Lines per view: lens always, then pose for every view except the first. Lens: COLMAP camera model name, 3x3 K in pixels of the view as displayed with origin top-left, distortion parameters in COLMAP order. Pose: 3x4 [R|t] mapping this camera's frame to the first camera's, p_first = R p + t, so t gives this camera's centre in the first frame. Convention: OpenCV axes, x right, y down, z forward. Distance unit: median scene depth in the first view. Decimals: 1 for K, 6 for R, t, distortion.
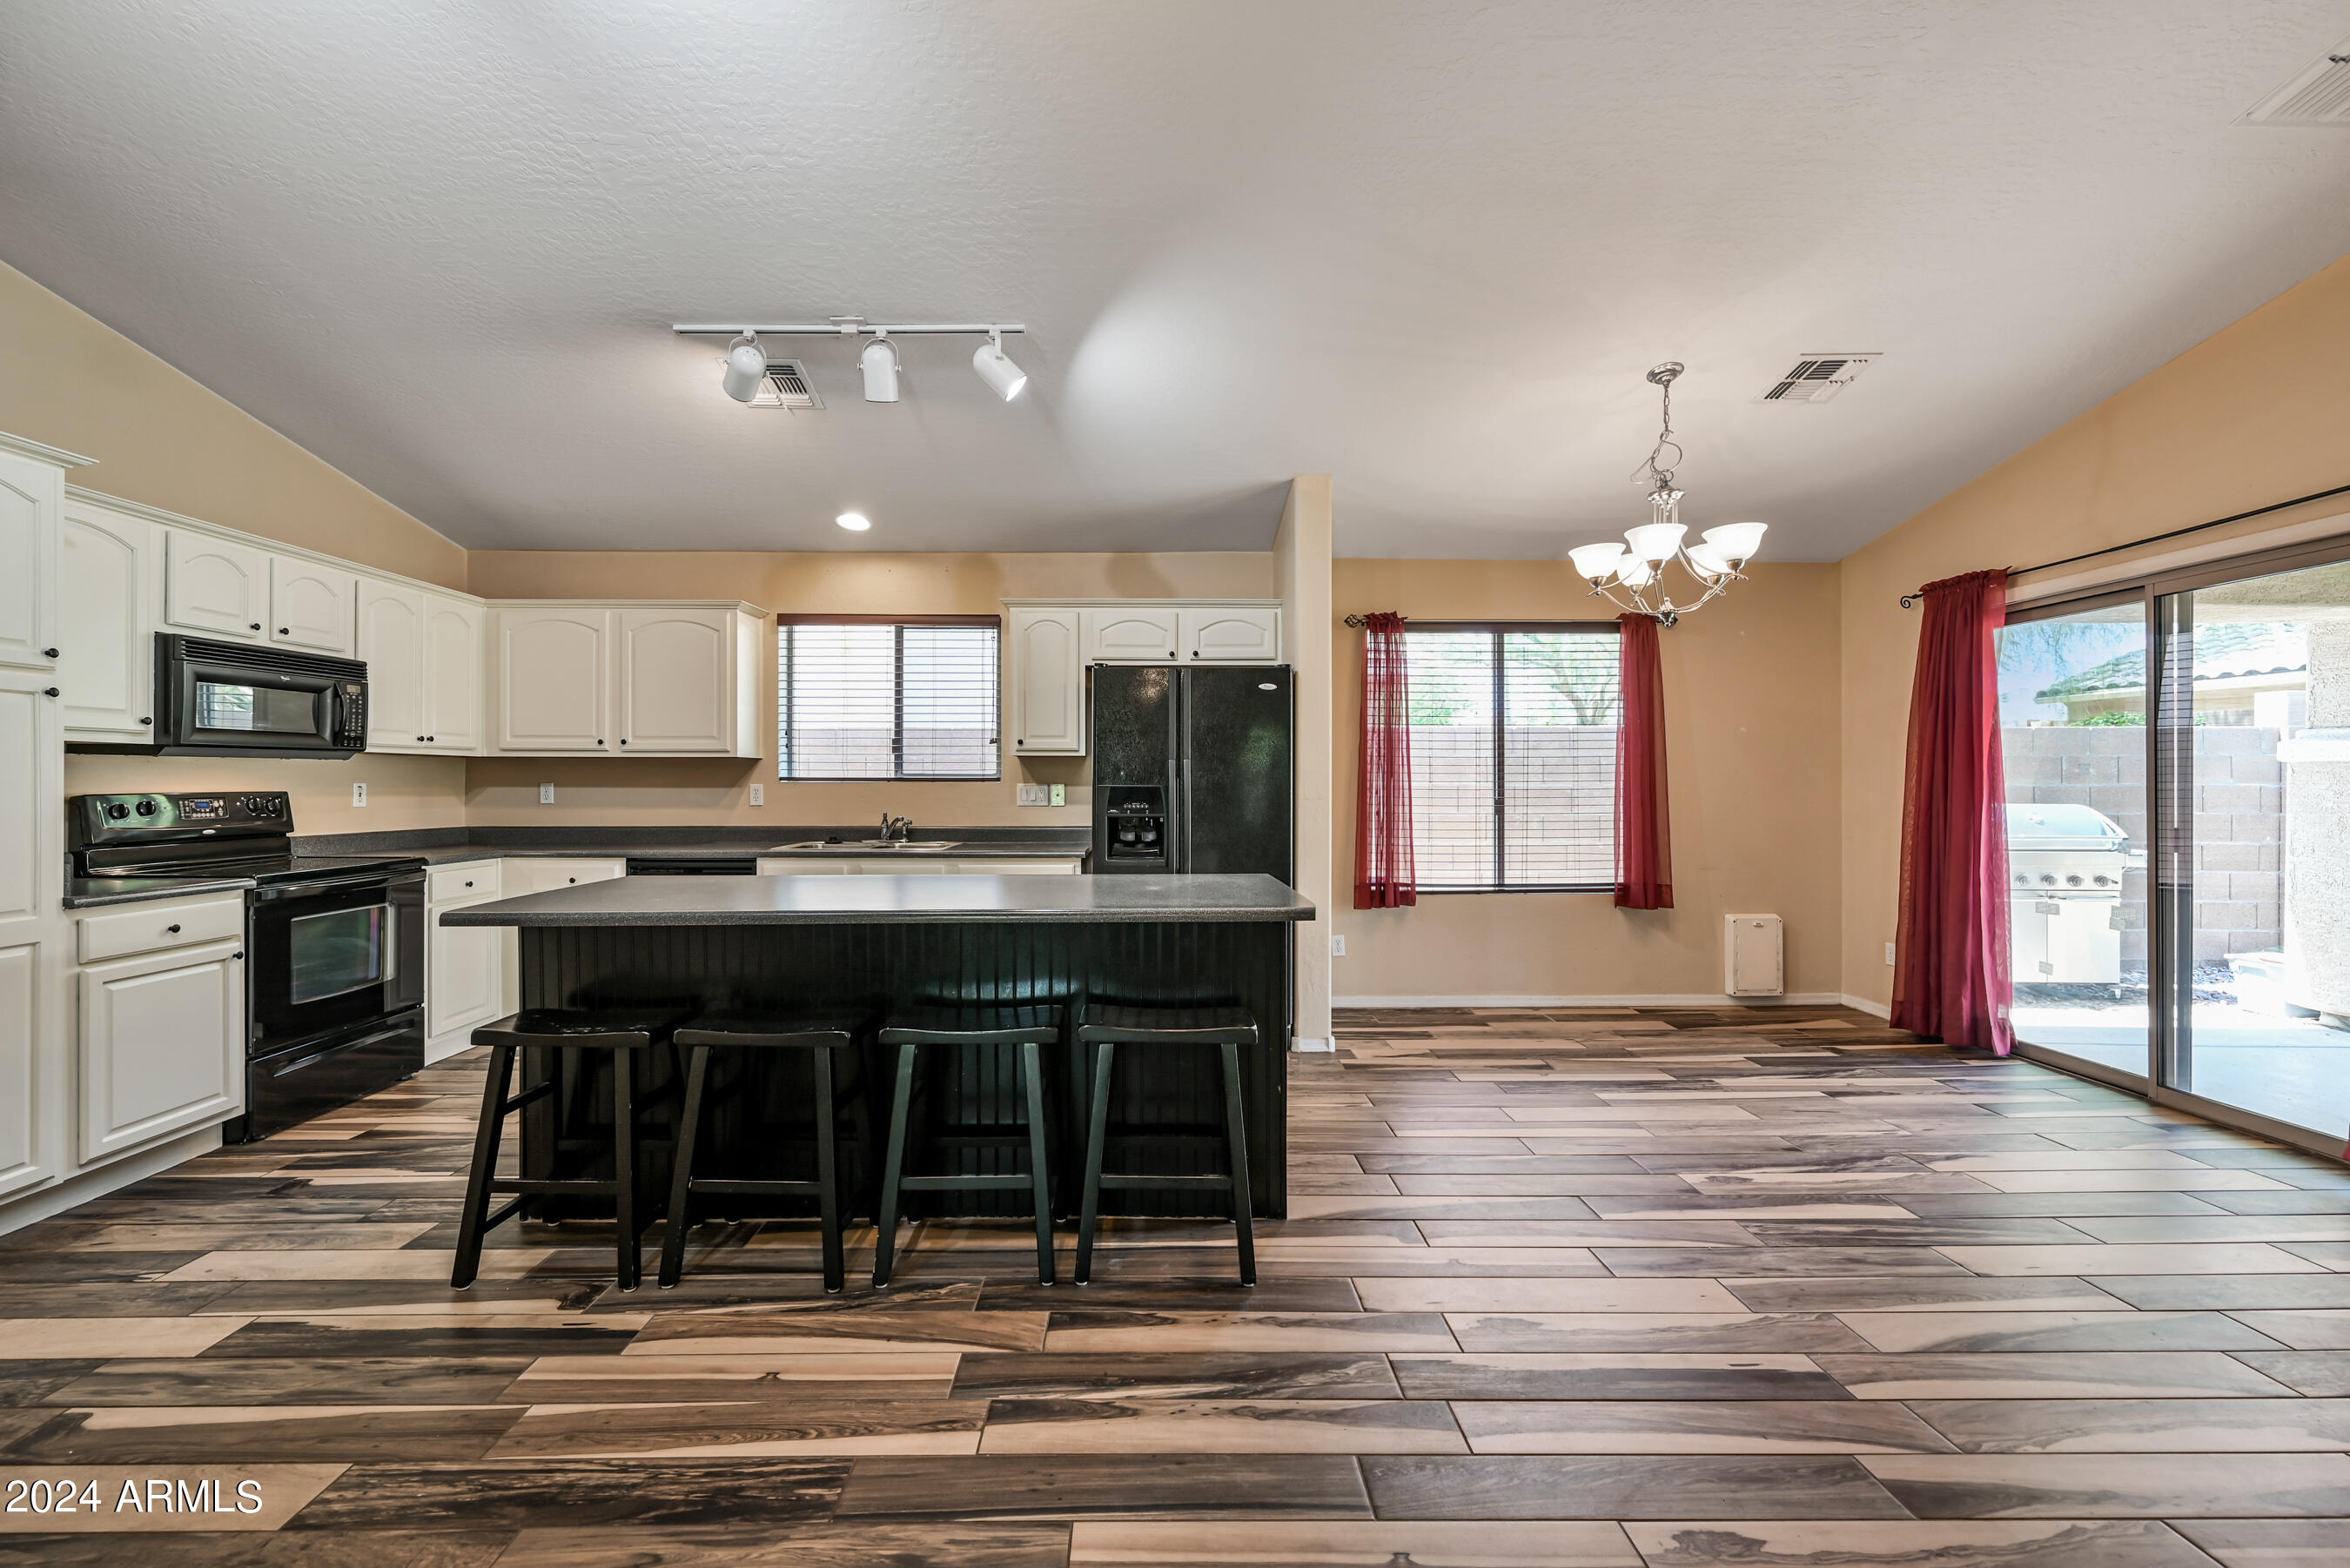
lens RADIAL K [[939.3, 0, 1160.3], [0, 939.3, 779.1], [0, 0, 1]] dist [-0.002858, -0.000218]
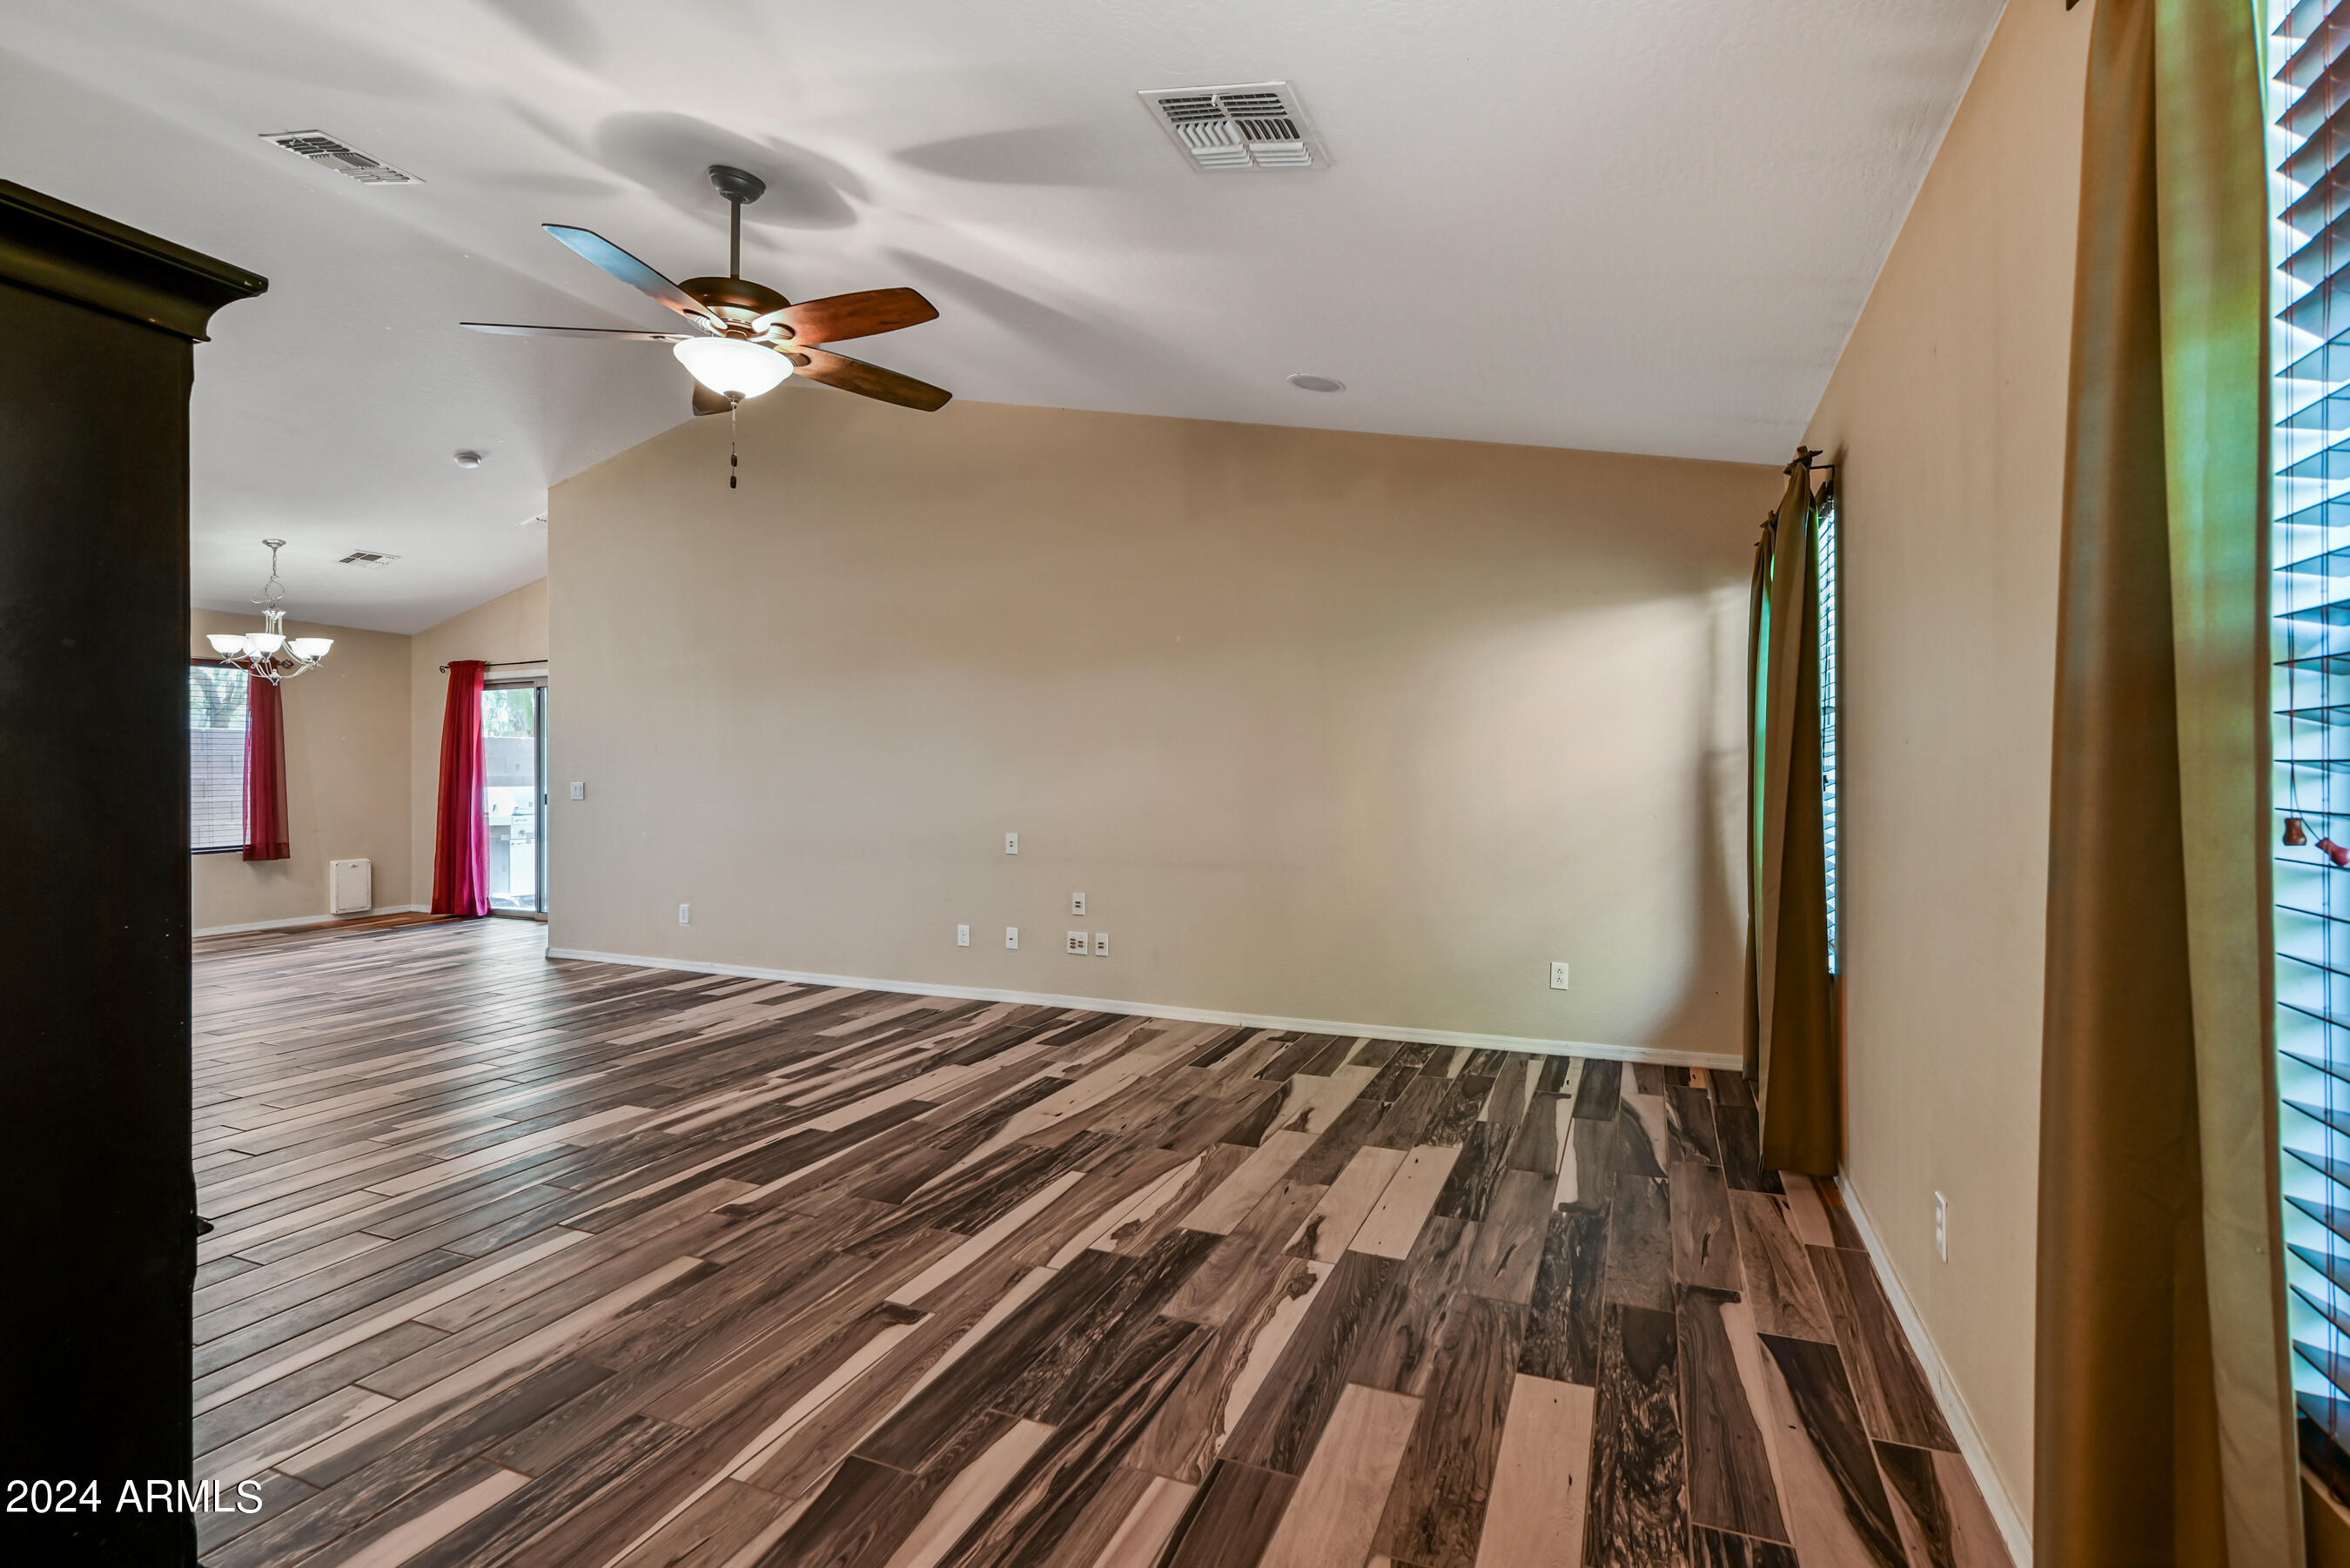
lens RADIAL K [[1089.0, 0, 1214.1], [0, 1089.0, 770.4], [0, 0, 1]] dist [-0.021648, -0.000851]
pose [[0.380889, -0.001176, 0.924620, -0.529963], [0.001418, 0.999999, 0.000687, -0.001435], [-0.924620, 0.001050, 0.380890, -1.142007]]
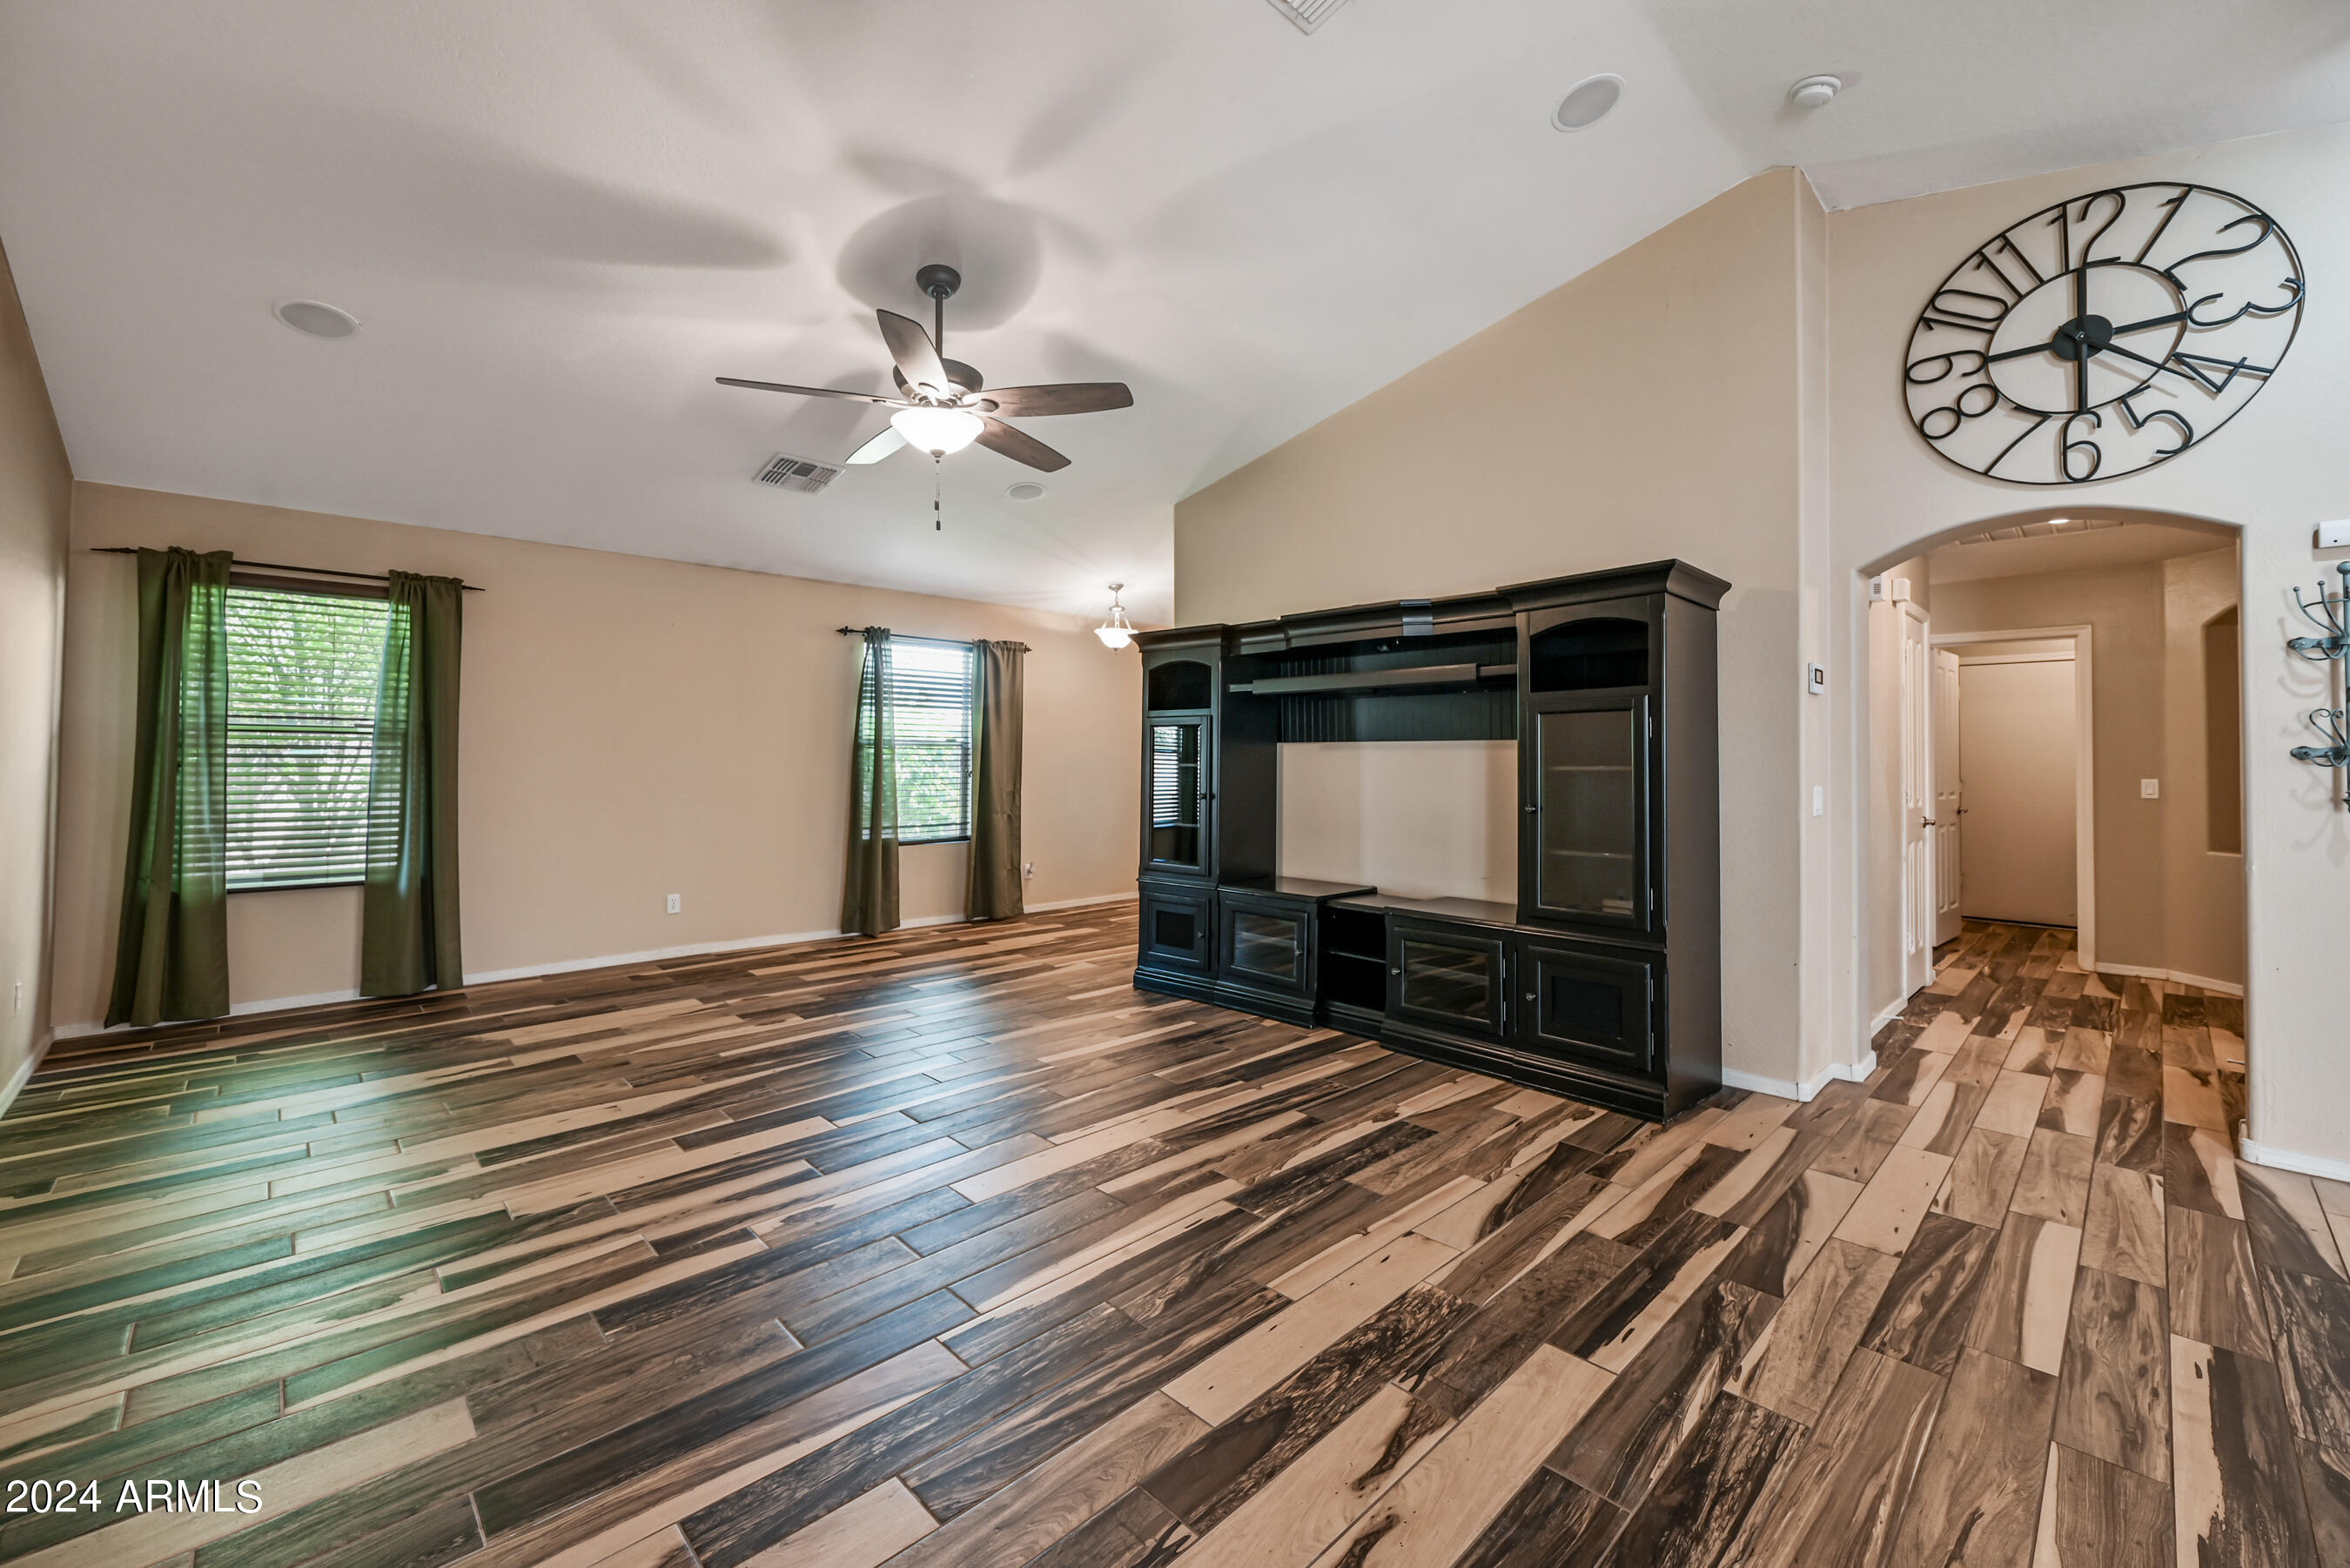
lens RADIAL K [[939.3, 0, 1162.0], [0, 939.3, 738.8], [0, 0, 1]] dist [-0.002858, -0.000218]
pose [[-0.731334, -0.026570, -0.681502, 0.475807], [-0.007933, 0.999505, -0.030455, 0.005817], [0.681974, -0.016866, -0.731182, 0.218152]]
